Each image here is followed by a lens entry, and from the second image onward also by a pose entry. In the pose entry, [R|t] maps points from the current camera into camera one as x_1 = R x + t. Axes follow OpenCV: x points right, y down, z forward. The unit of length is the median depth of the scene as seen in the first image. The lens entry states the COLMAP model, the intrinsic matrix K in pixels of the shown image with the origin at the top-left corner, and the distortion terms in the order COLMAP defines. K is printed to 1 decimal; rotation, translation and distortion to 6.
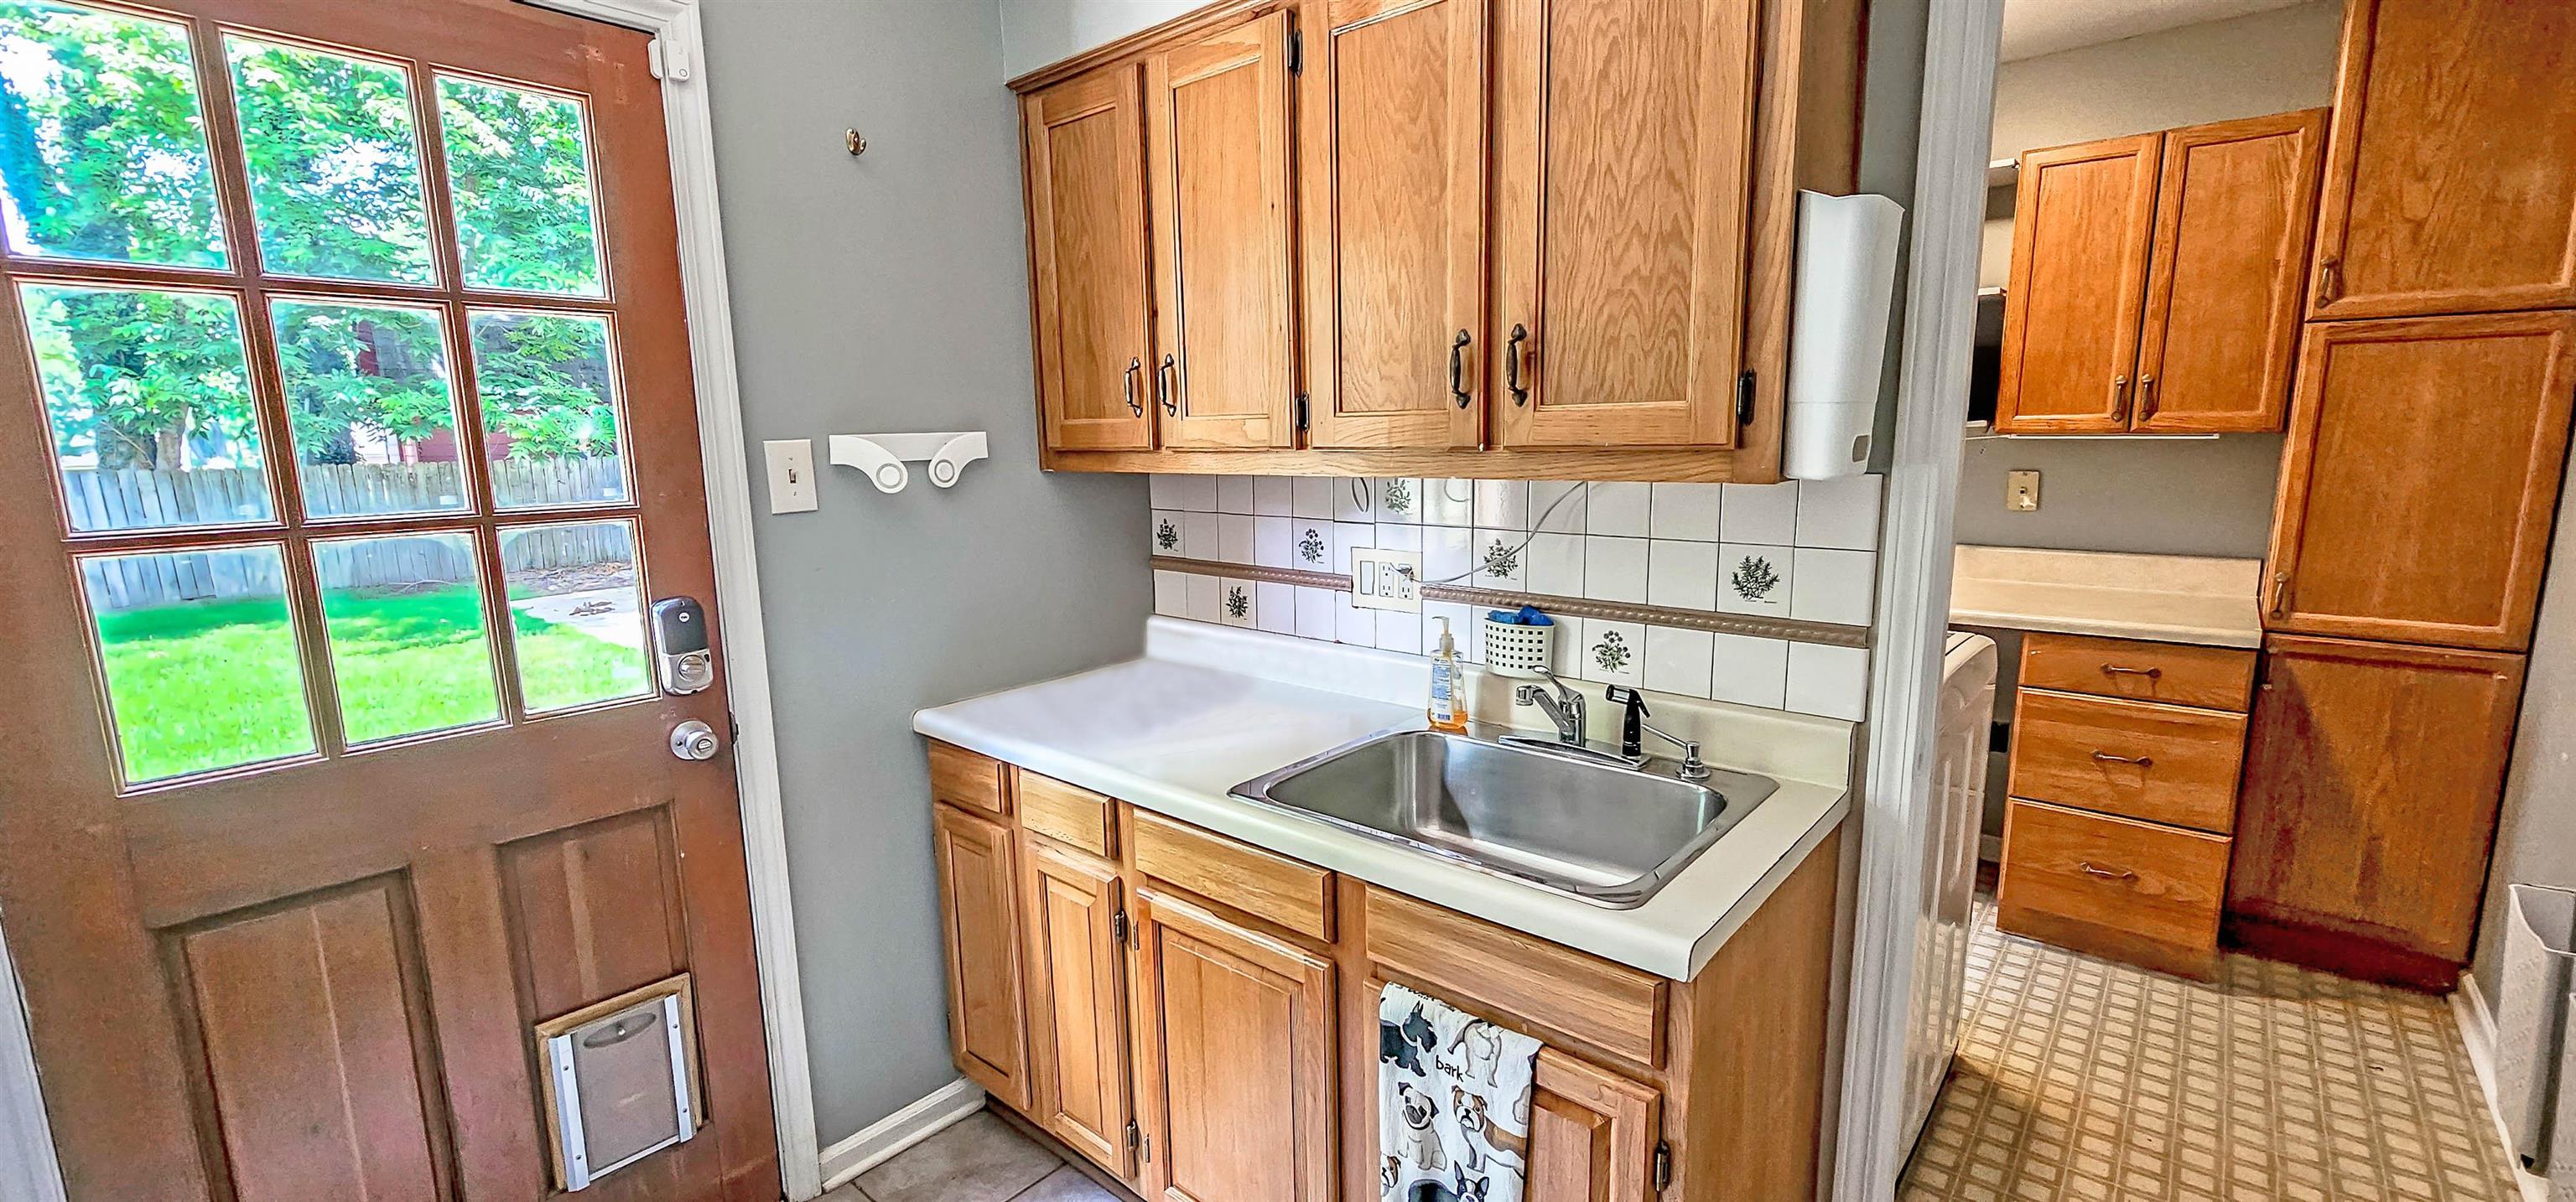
lens RADIAL K [[1056.6, 0, 1294.5], [0, 1056.6, 609.7], [0, 0, 1]] dist [-0.002697, 0.000345]
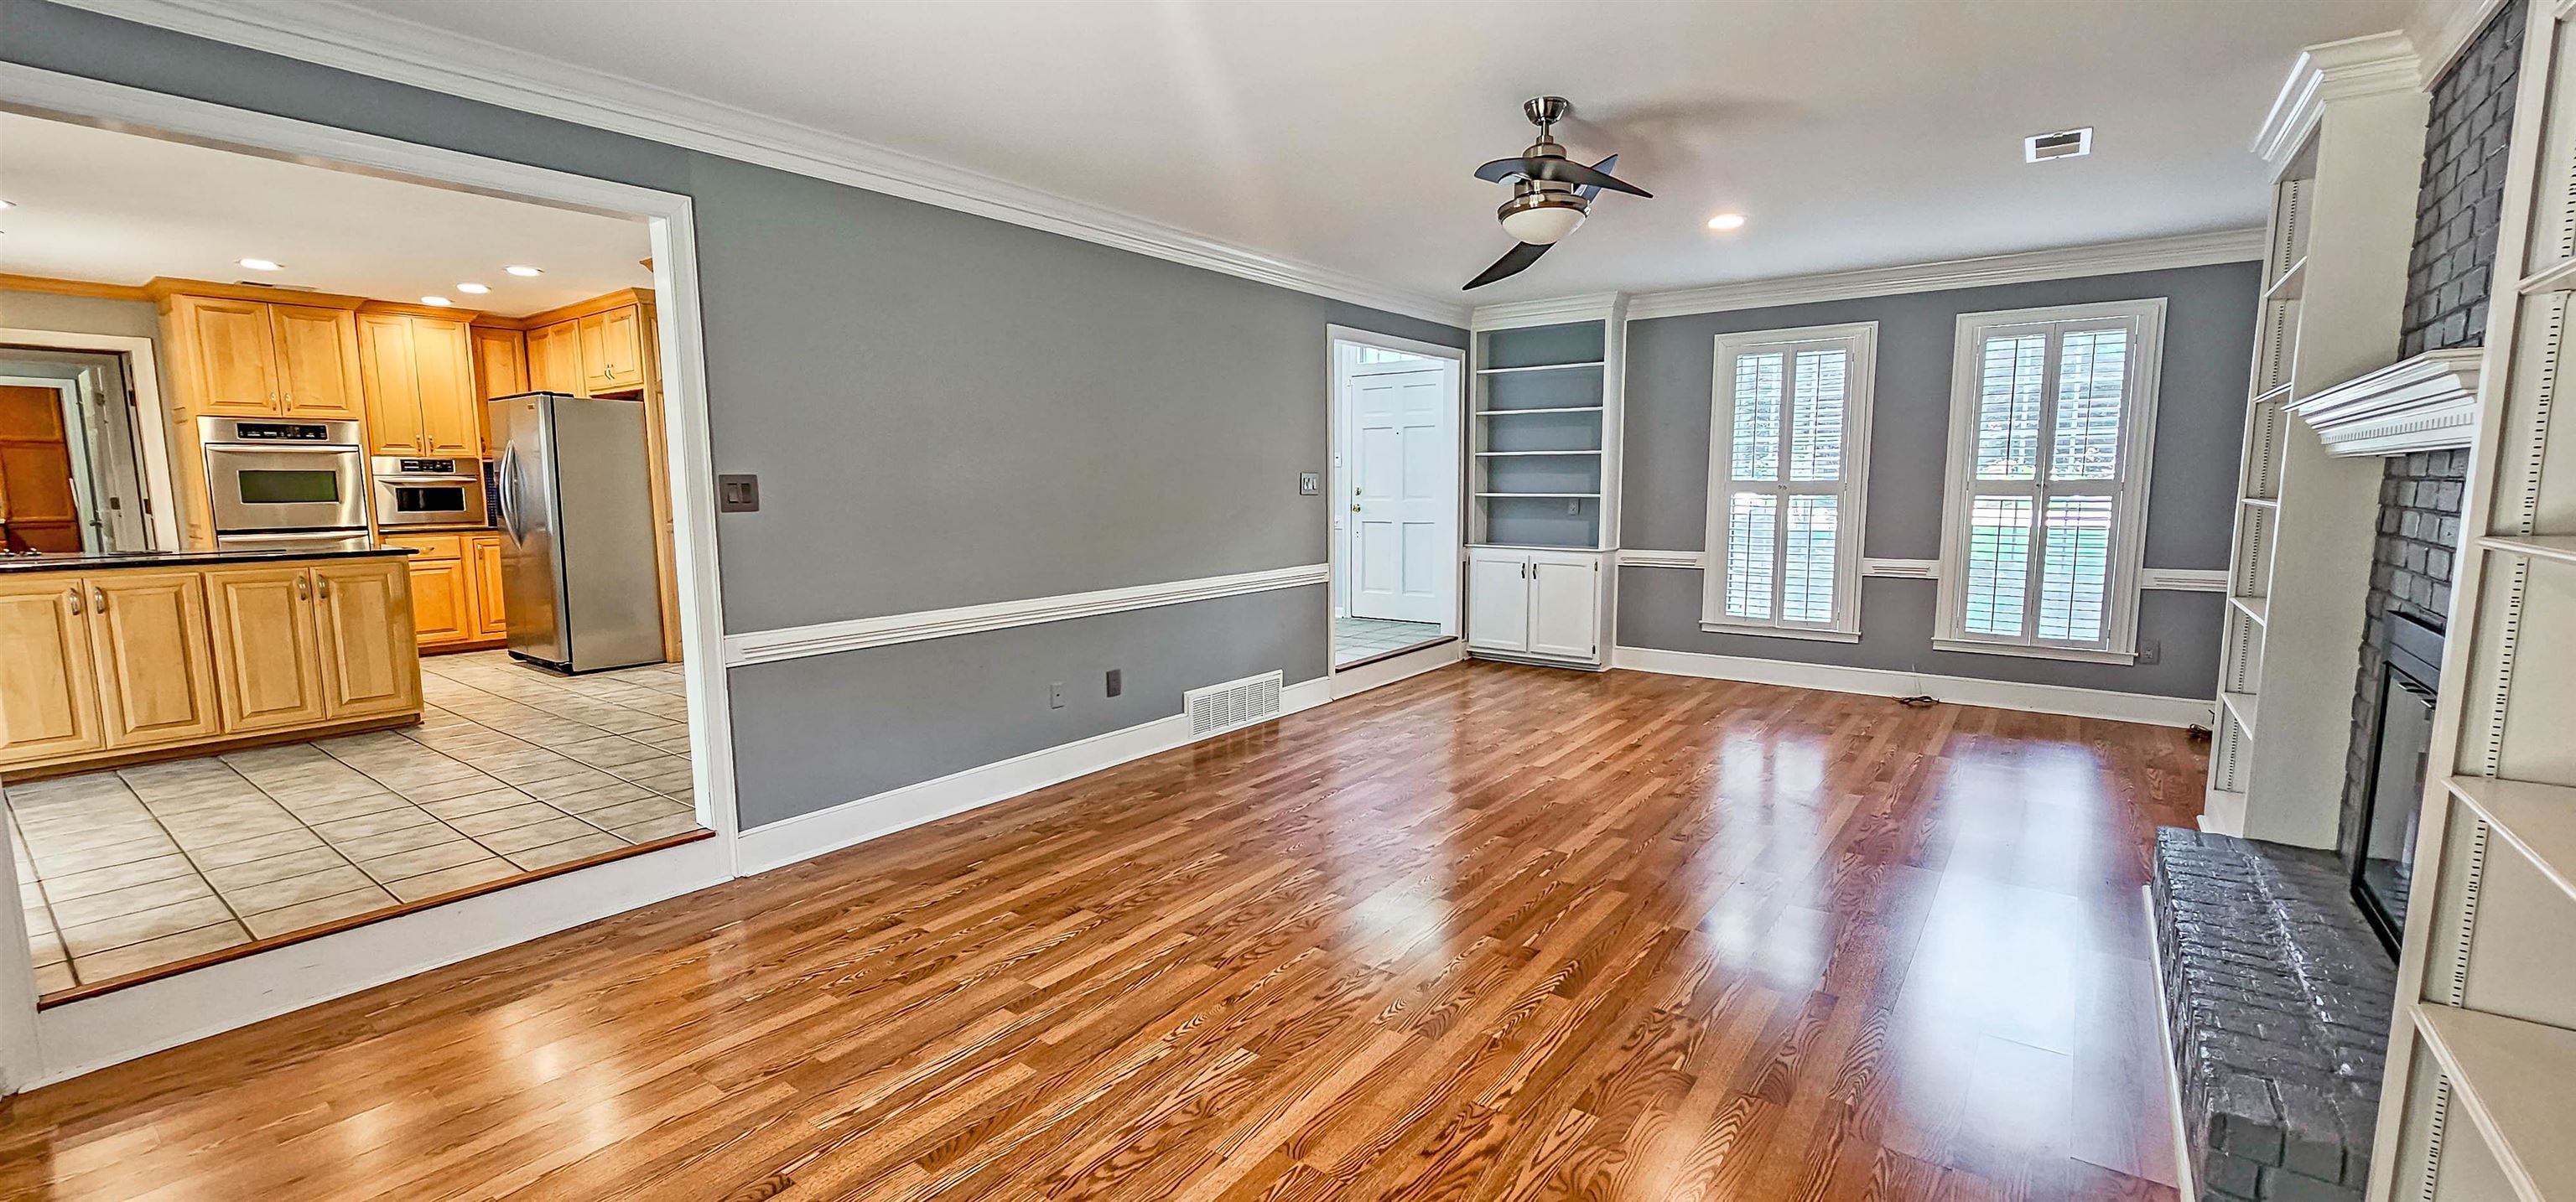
lens RADIAL K [[1056.6, 0, 1297.3], [0, 1056.6, 603.6], [0, 0, 1]] dist [-0.002697, 0.000345]
pose [[-0.069049, -0.098249, 0.992763, -3.829474], [0.179264, 0.977719, 0.109229, 0.868203], [-0.981375, 0.185509, -0.049898, -3.982516]]
